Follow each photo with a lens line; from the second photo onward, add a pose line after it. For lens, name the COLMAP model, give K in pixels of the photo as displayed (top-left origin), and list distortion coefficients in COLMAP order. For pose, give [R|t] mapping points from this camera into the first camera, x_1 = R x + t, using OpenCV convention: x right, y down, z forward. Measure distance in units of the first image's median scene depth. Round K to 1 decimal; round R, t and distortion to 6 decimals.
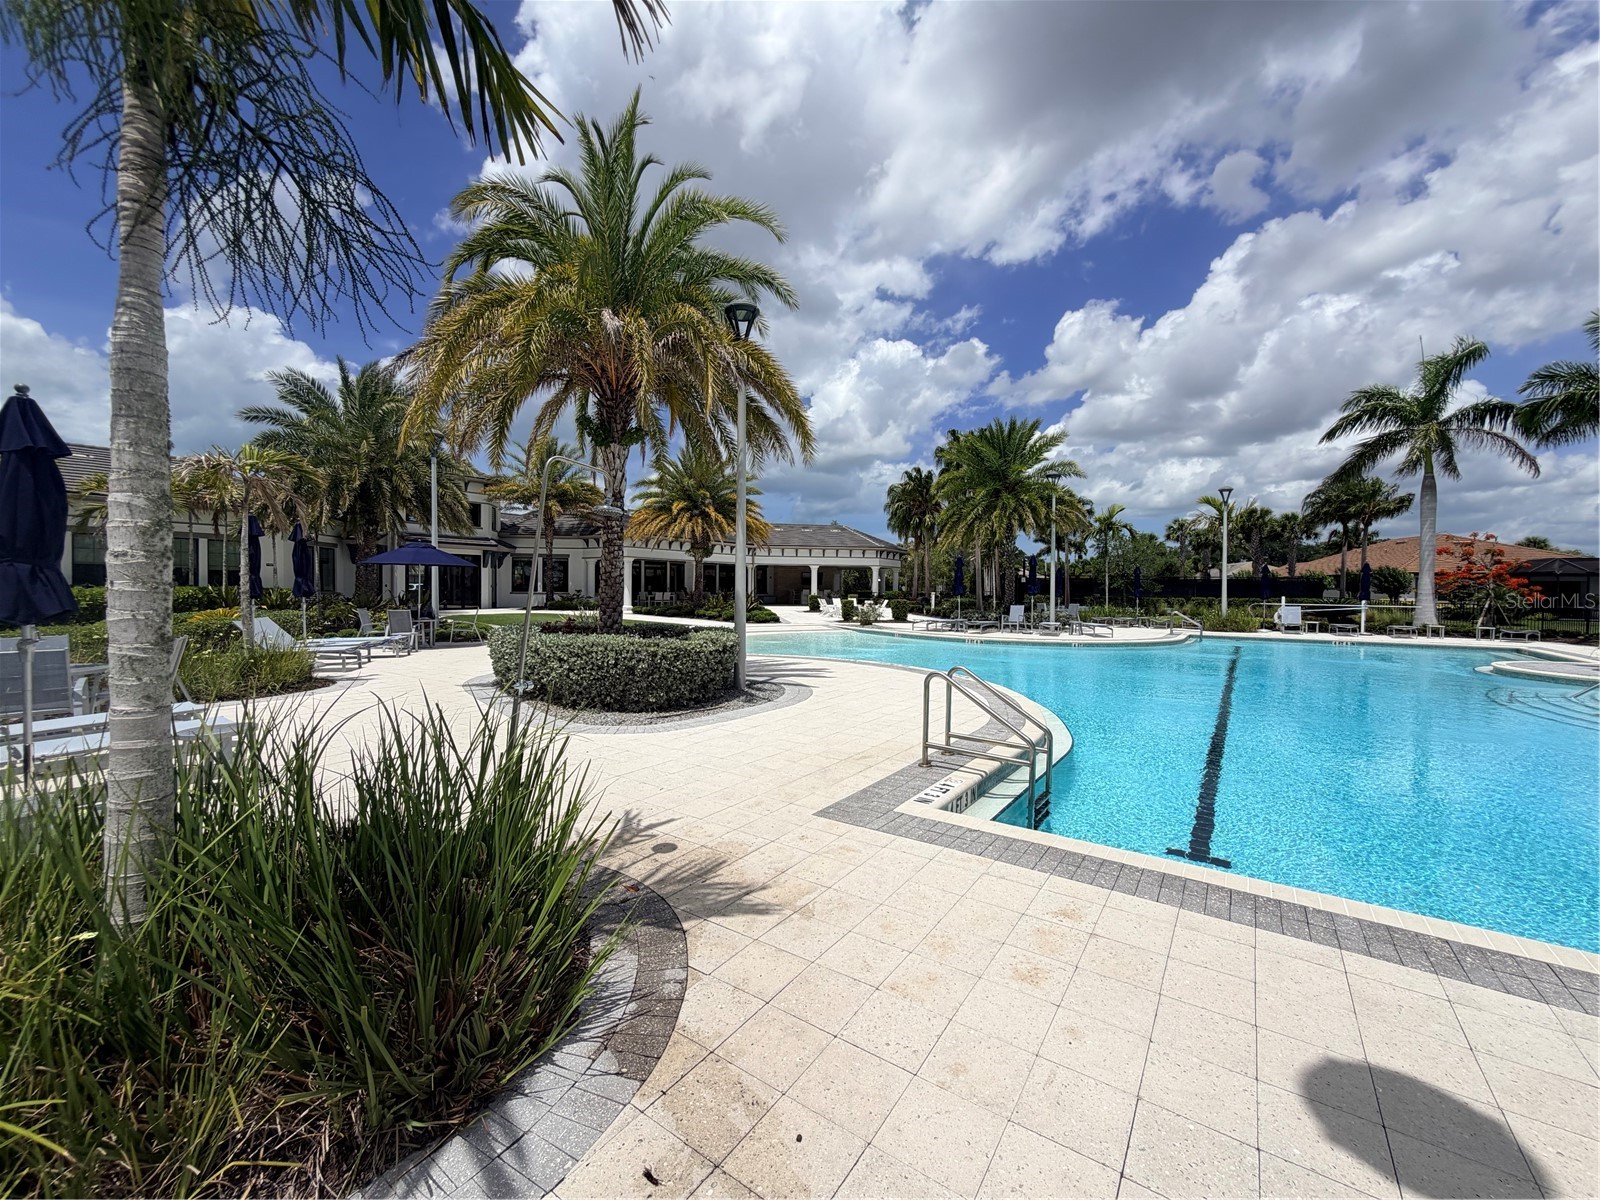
lens RADIAL K [[642.1, 0, 766.0], [0, 642.1, 616.7], [0, 0, 1]] dist [0.002420, 0.001585]
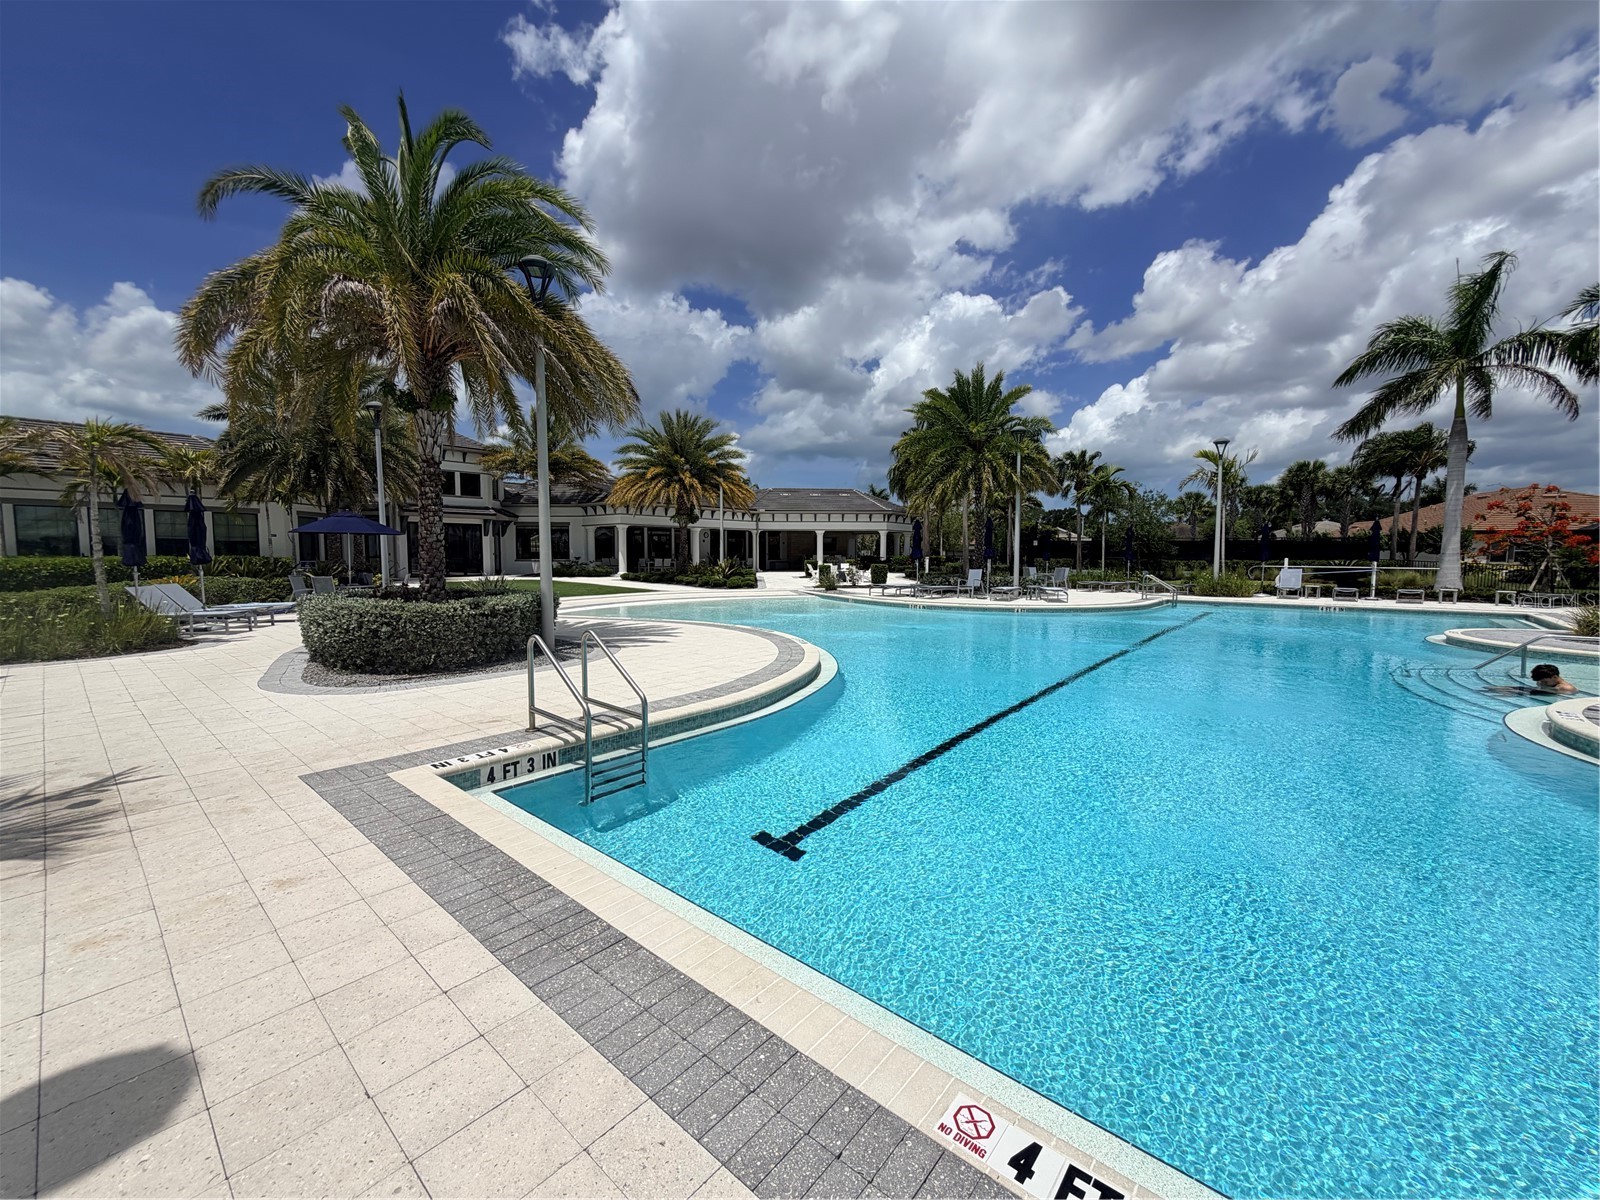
lens RADIAL K [[642.1, 0, 790.6], [0, 642.1, 597.0], [0, 0, 1]] dist [0.002420, 0.001585]
pose [[0.994554, -0.000834, -0.104221, 0.134812], [0.003037, 0.999775, 0.020983, 0.001594], [0.104180, -0.021186, 0.994333, 0.012985]]
